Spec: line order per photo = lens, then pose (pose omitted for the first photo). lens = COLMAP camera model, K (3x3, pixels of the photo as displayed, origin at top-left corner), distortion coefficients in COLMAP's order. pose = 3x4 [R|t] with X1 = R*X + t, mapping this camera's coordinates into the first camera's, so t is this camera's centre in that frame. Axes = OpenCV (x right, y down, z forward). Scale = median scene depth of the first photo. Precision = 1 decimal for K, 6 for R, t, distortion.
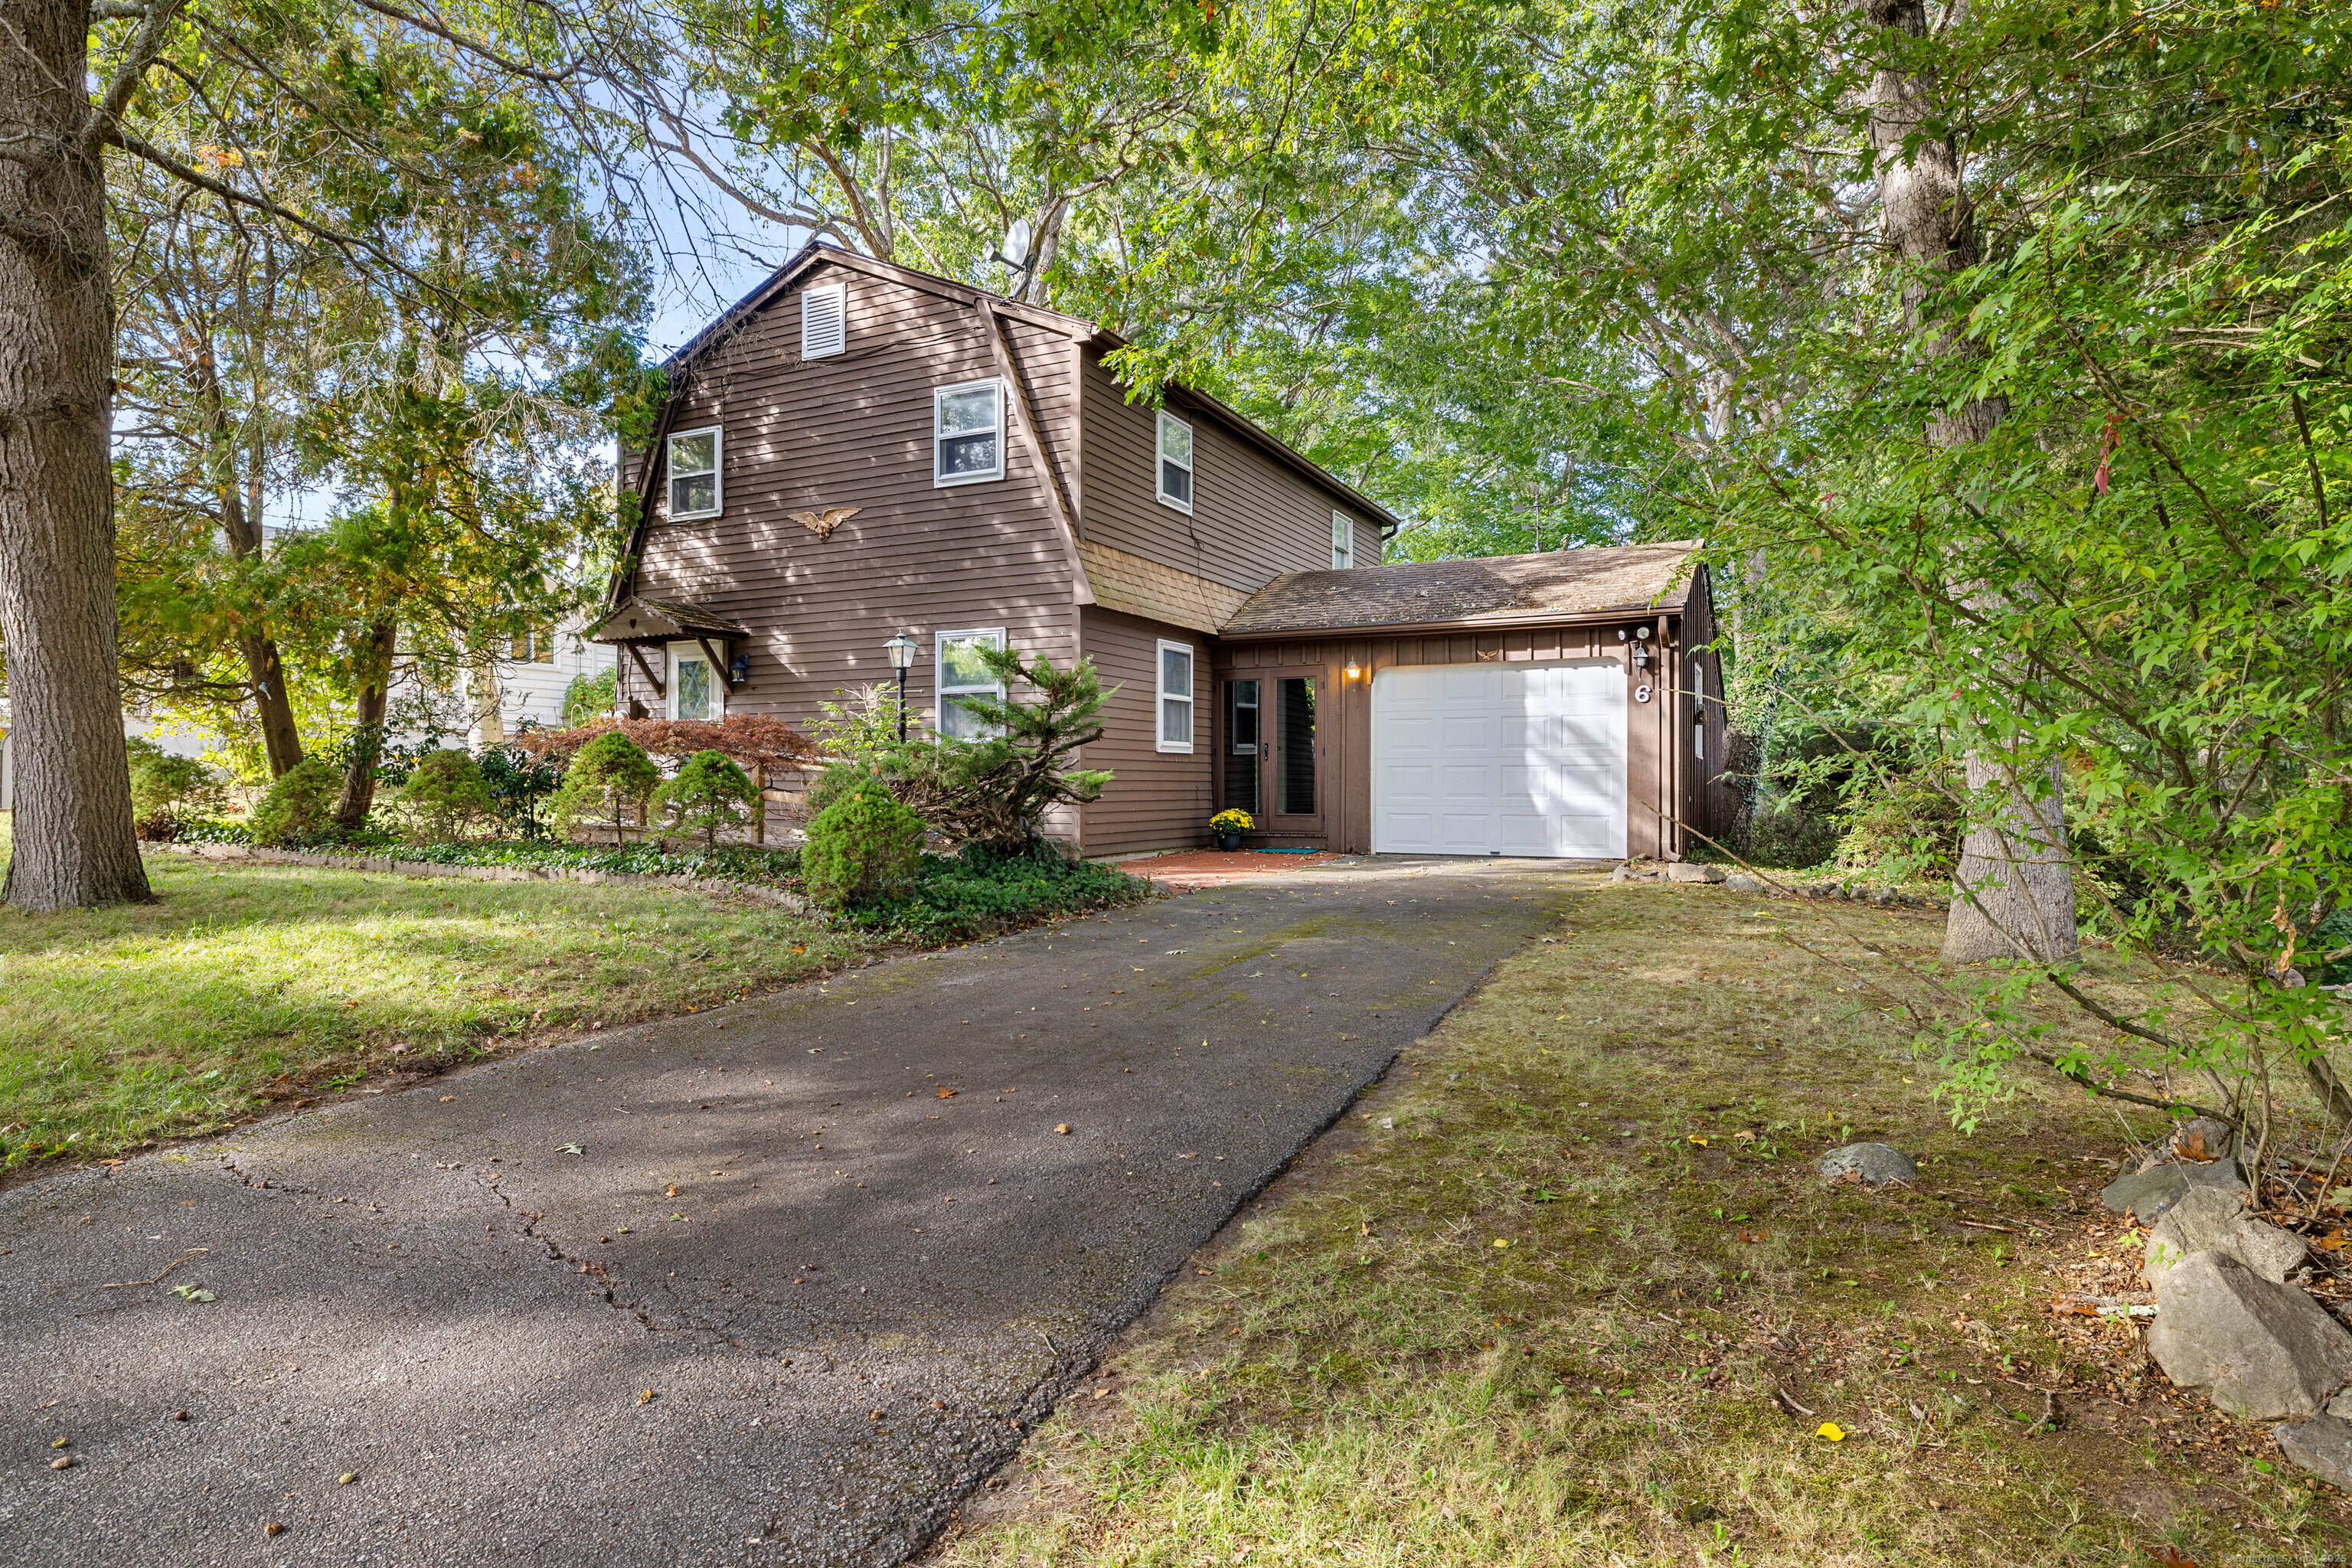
lens RADIAL K [[1264.0, 0, 1176.2], [0, 1264.0, 781.3], [0, 0, 1]] dist [-0.001821, 0.000920]
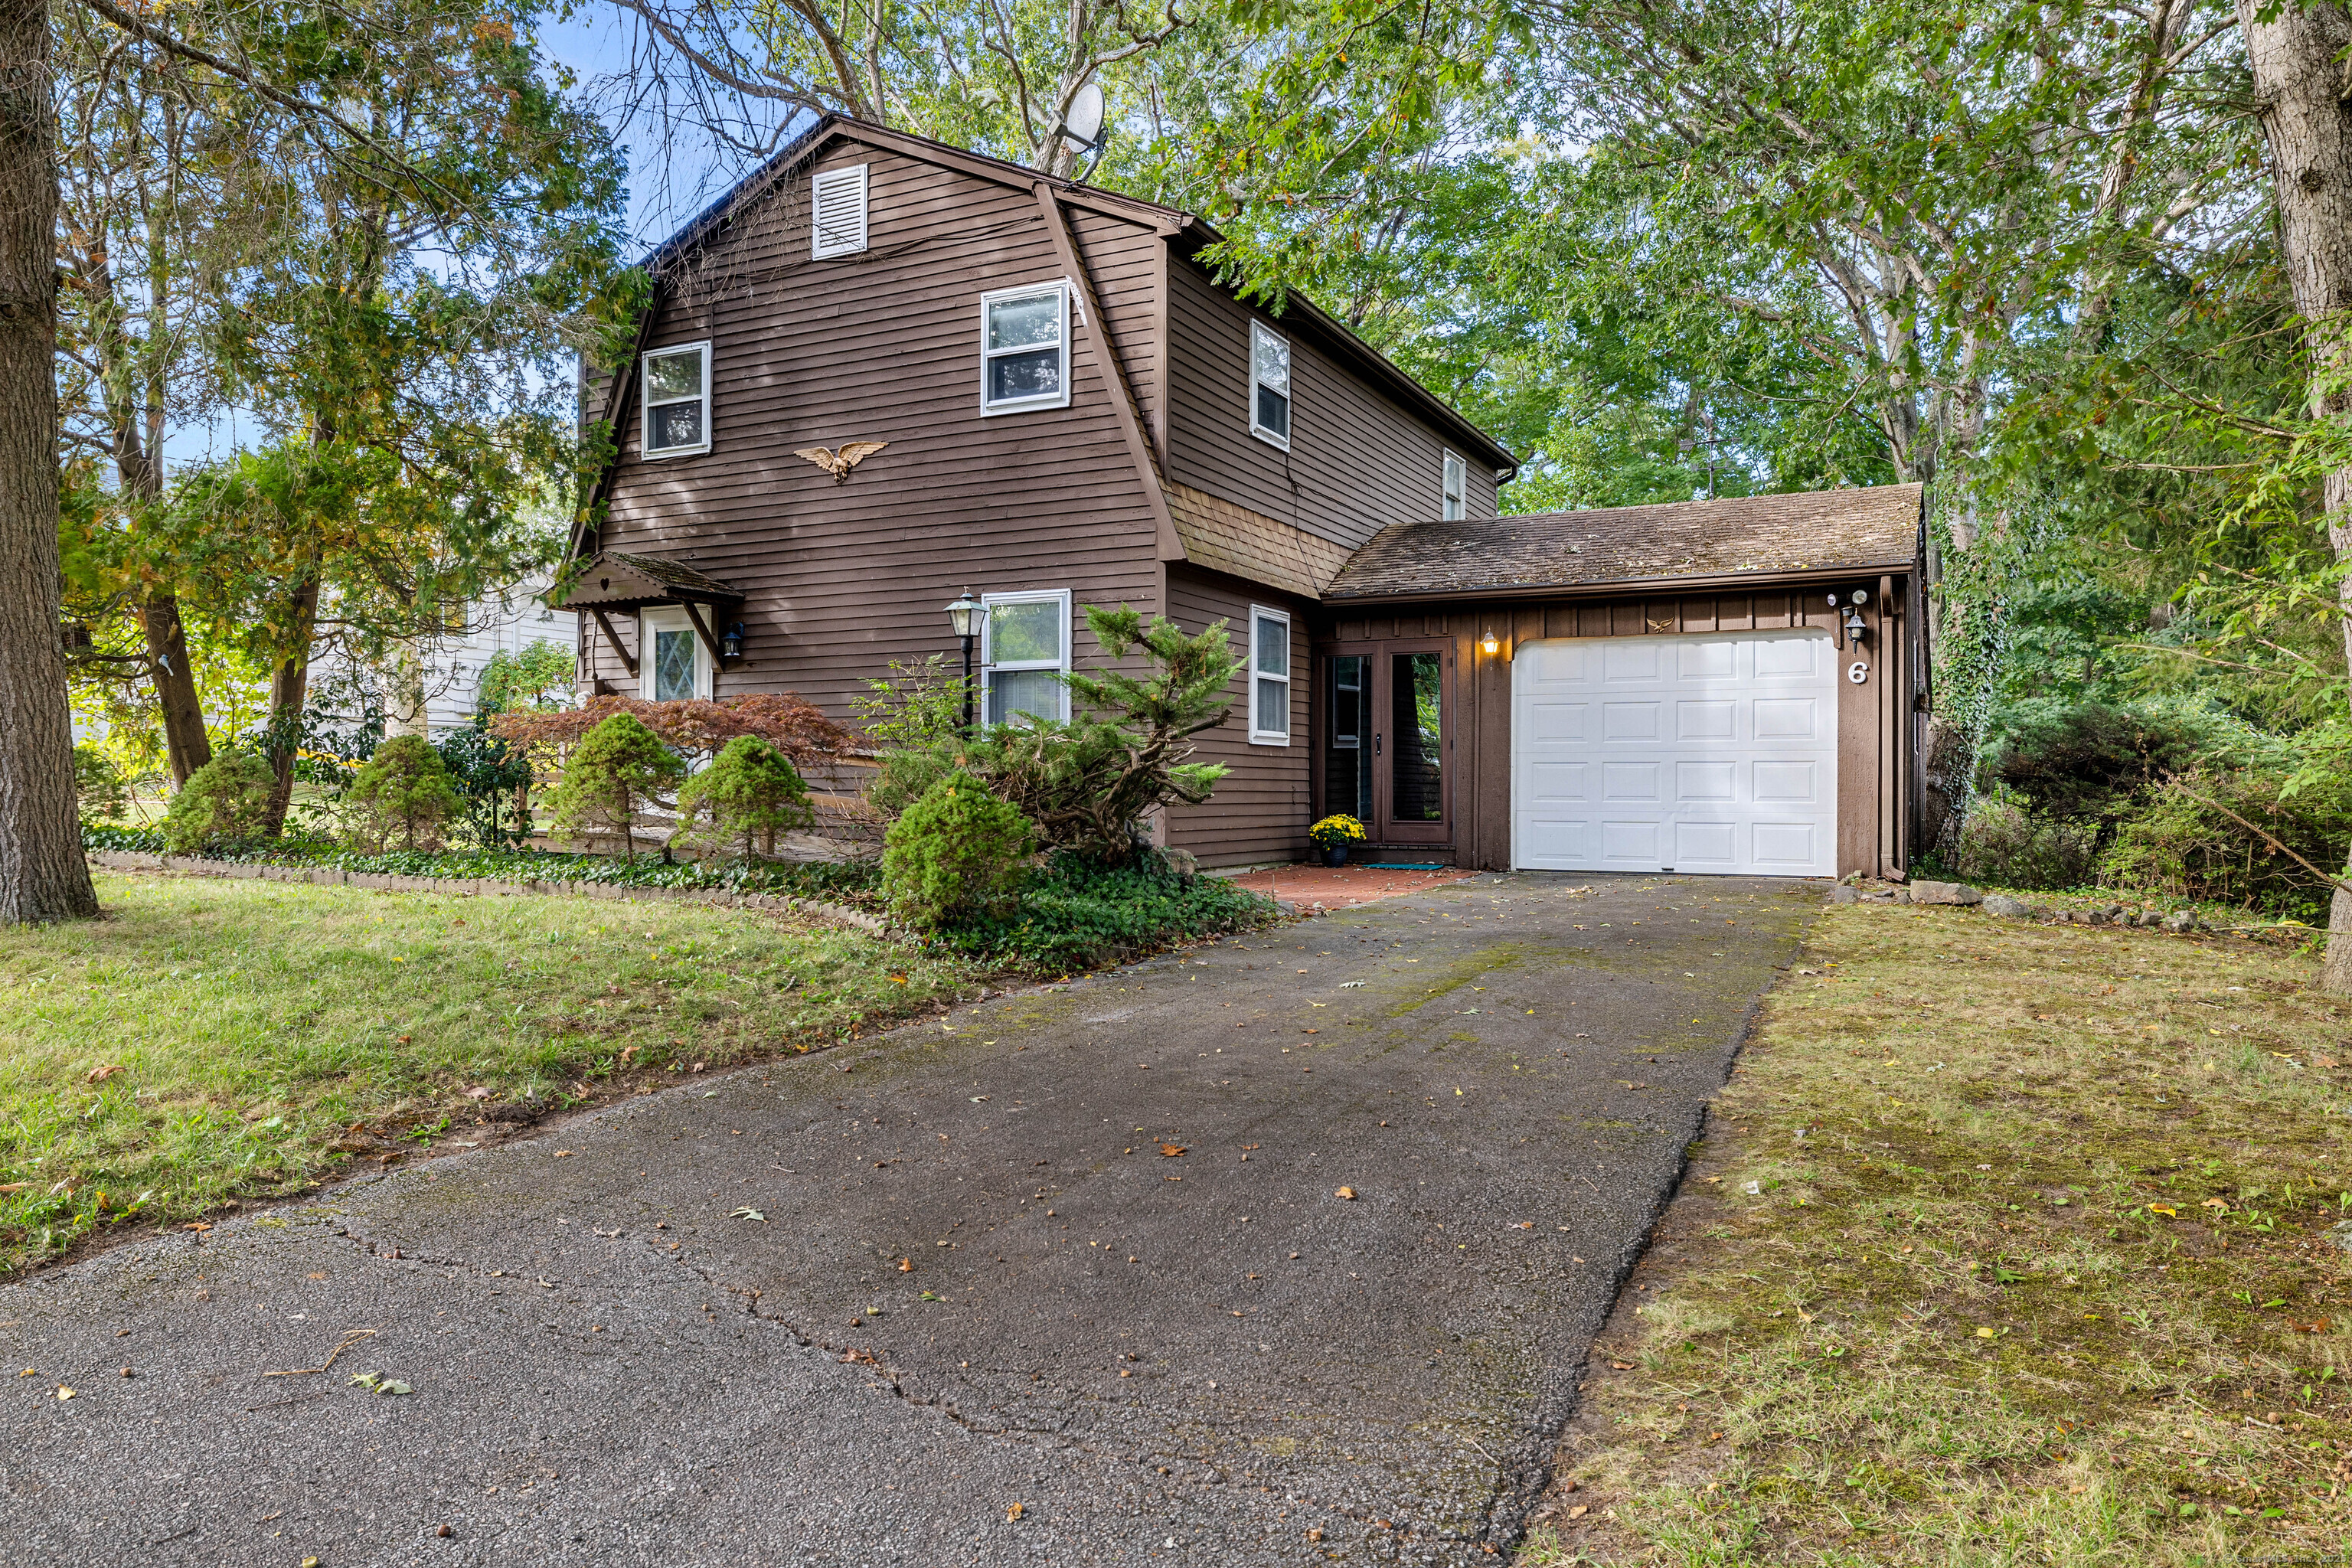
lens RADIAL K [[1553.8, 0, 1172.7], [0, 1553.8, 793.9], [0, 0, 1]] dist [-0.004509, 0.004707]
pose [[0.999956, 0.002599, -0.009053, -0.062821], [-0.002562, 0.999988, 0.004072, 0.005636], [0.009064, -0.004049, 0.999951, 0.003801]]
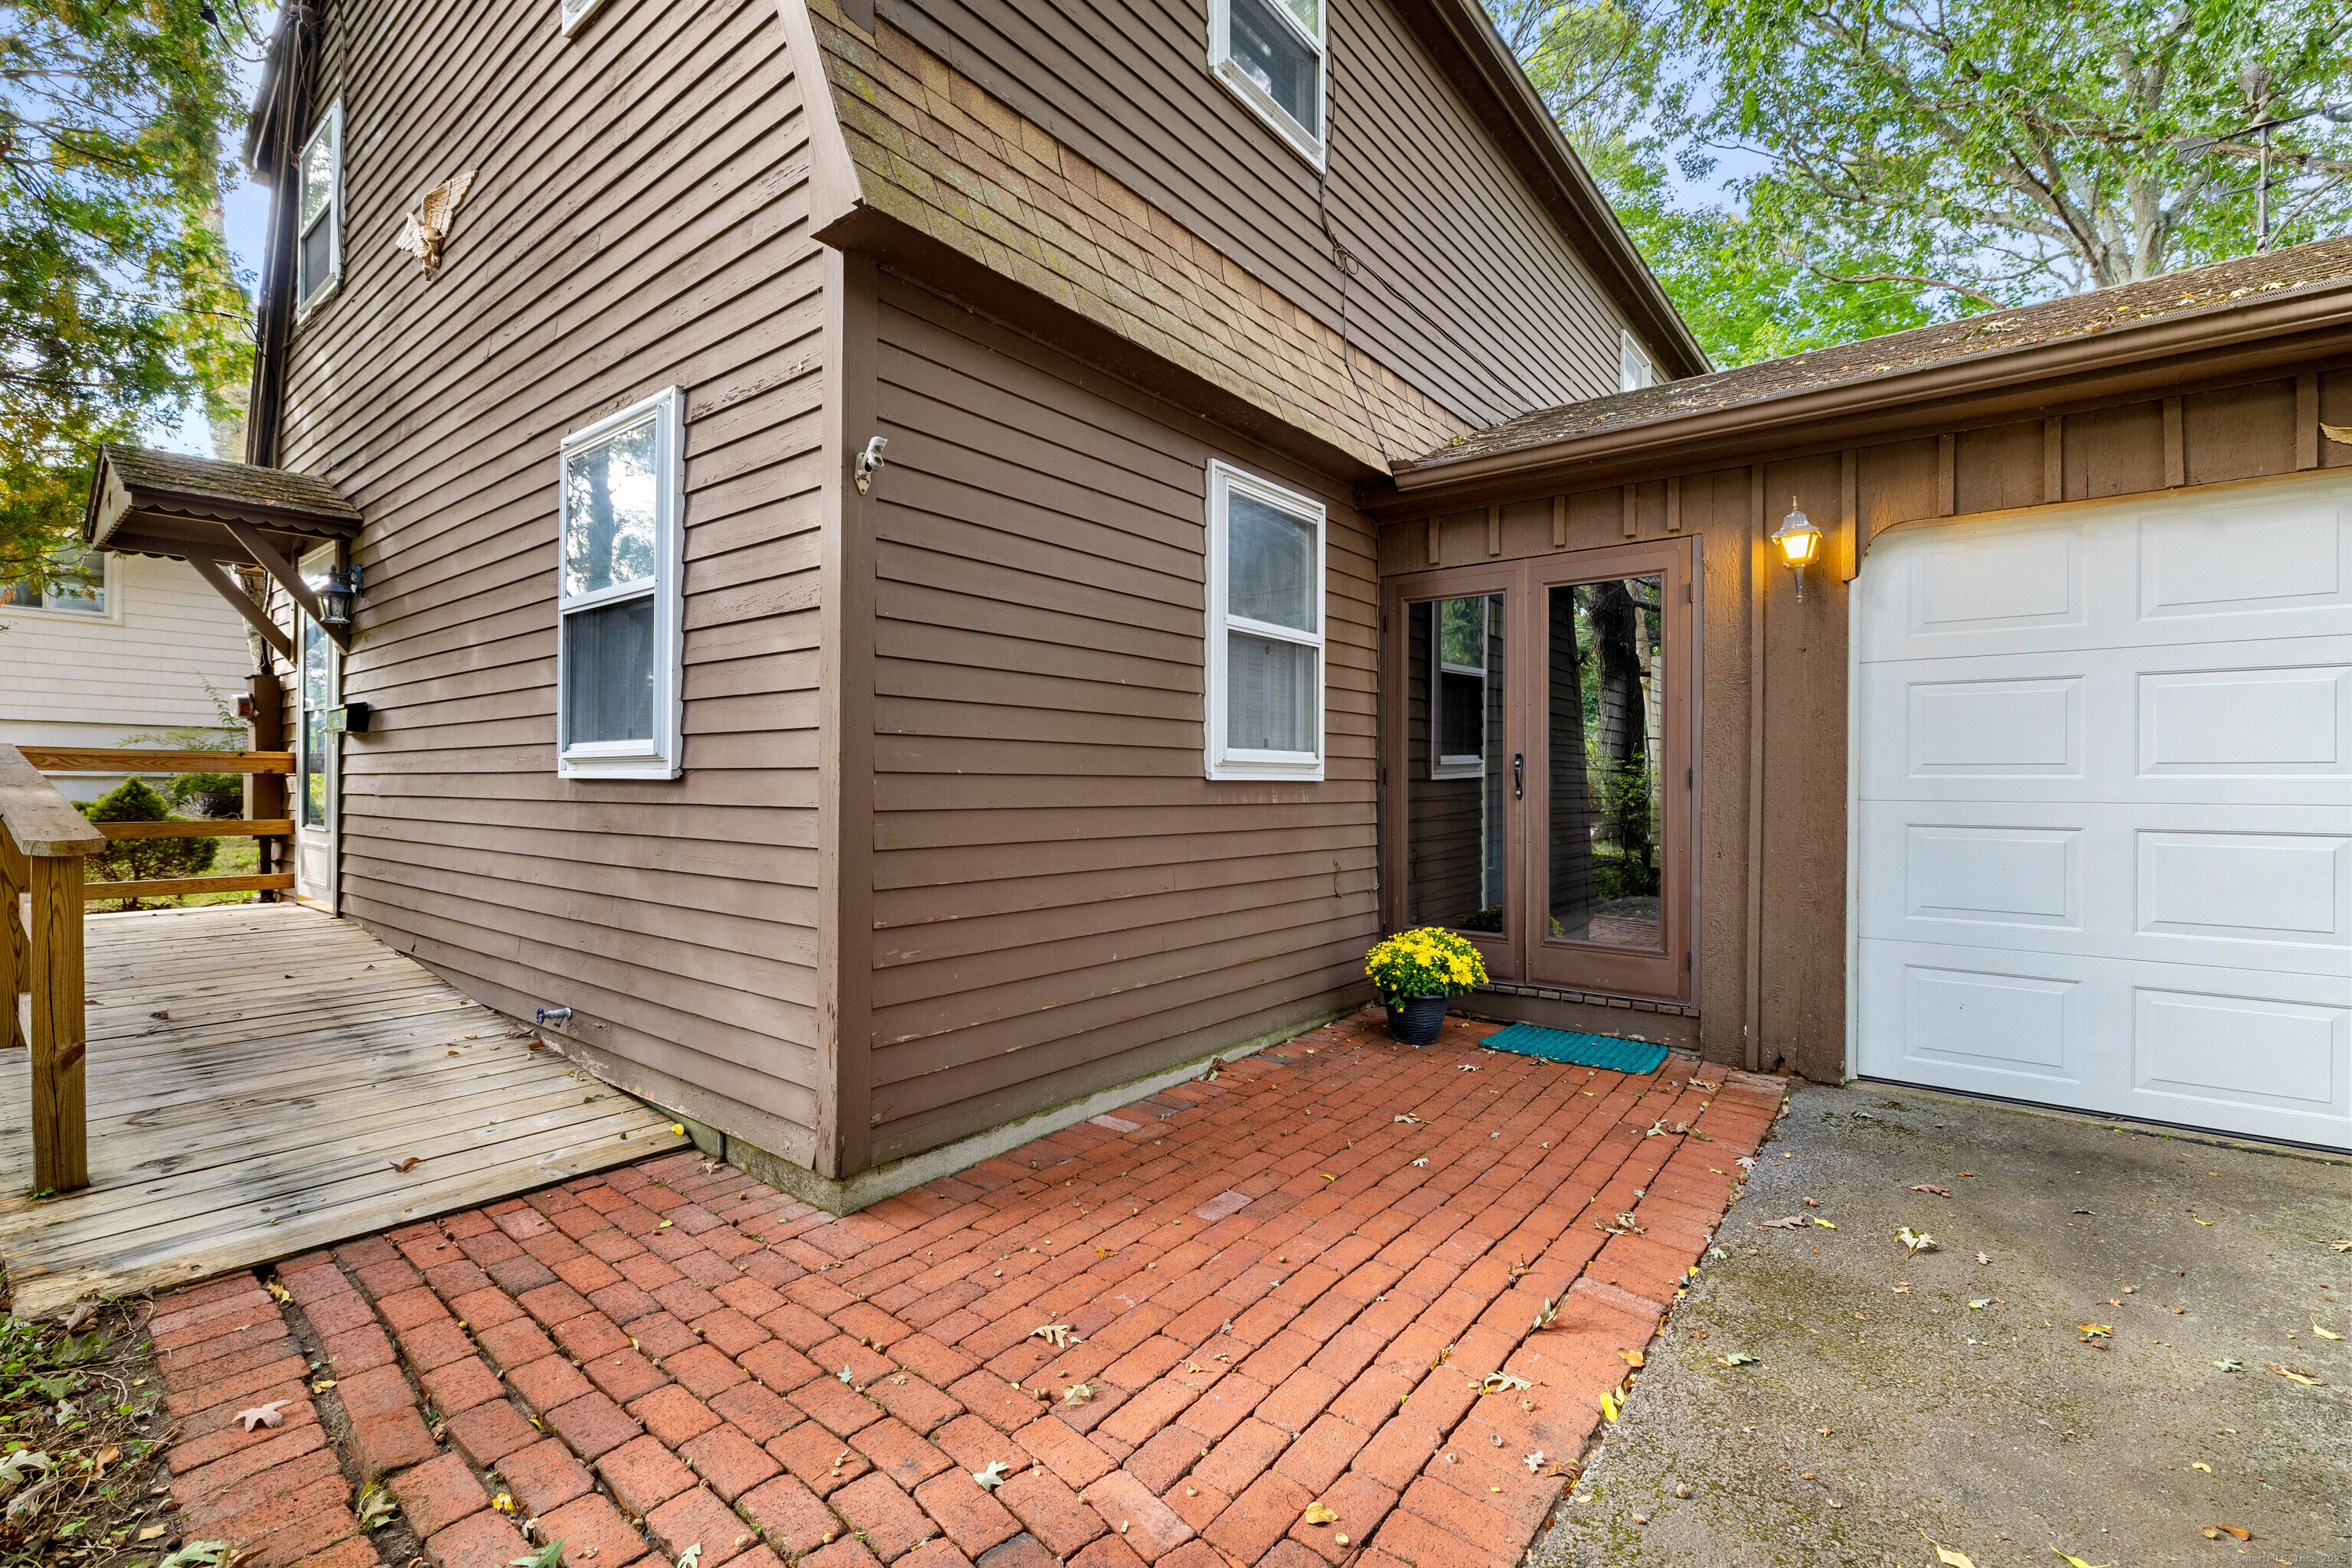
lens RADIAL K [[1045.6, 0, 1174.0], [0, 1045.6, 783.9], [0, 0, 1]] dist [0.000665, 0.000644]
pose [[0.978930, 0.005777, -0.204115, 0.040489], [-0.006384, 0.999977, -0.002312, -0.023881], [0.204097, 0.003567, 0.978944, 0.807200]]
